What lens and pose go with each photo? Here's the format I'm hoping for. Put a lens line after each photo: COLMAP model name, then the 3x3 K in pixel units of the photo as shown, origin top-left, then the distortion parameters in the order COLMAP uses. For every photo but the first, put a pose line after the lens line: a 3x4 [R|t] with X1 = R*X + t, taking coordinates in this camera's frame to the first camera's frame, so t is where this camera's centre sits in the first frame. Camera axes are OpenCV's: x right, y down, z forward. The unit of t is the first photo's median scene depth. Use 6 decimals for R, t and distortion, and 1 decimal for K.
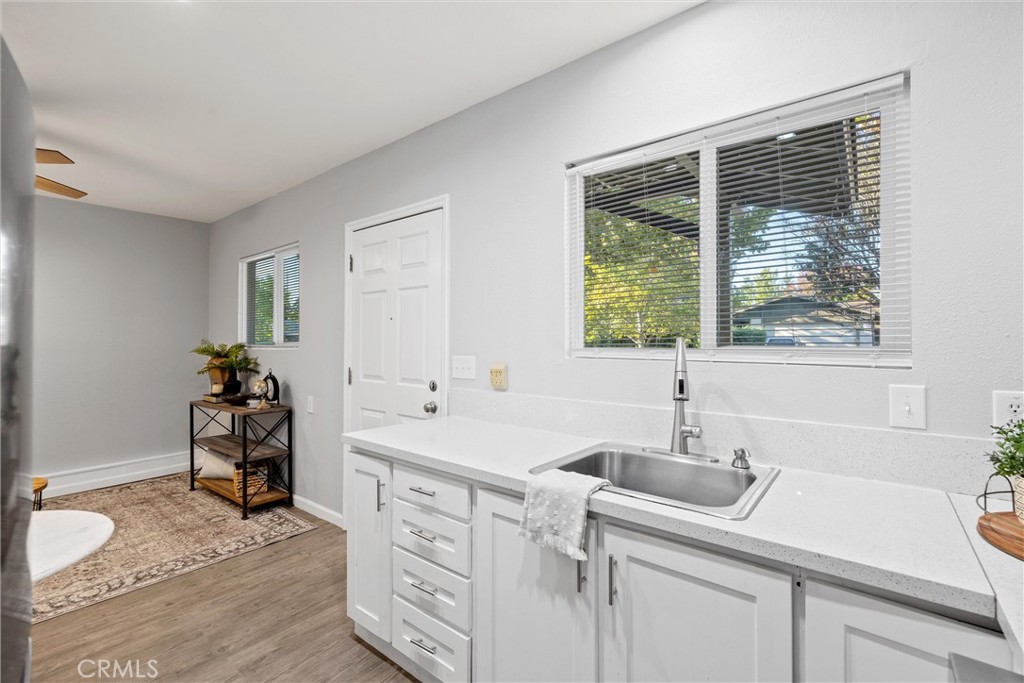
lens RADIAL K [[446.3, 0, 512.0], [0, 446.3, 341.5], [0, 0, 1]] dist [0.000213, -0.000060]
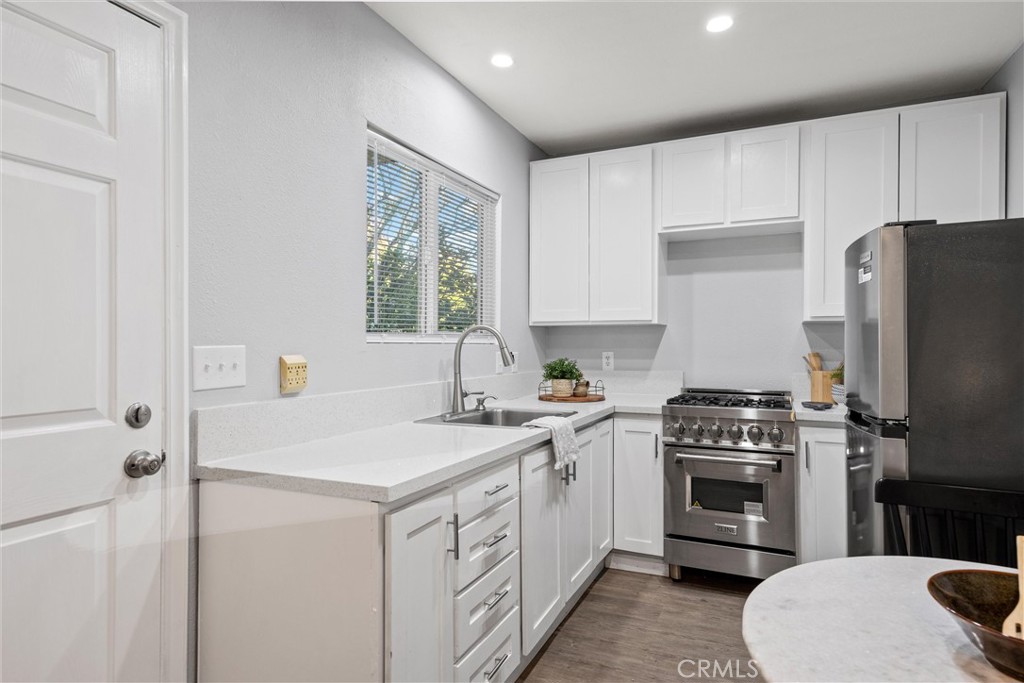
lens RADIAL K [[583.5, 0, 512.0], [0, 583.5, 341.5], [0, 0, 1]] dist [0.014400, 0.000095]
pose [[-0.245684, 0.005025, 0.969337, -0.950747], [0.001945, 0.999987, -0.004691, 0.034104], [-0.969348, 0.000733, -0.245690, 0.896264]]
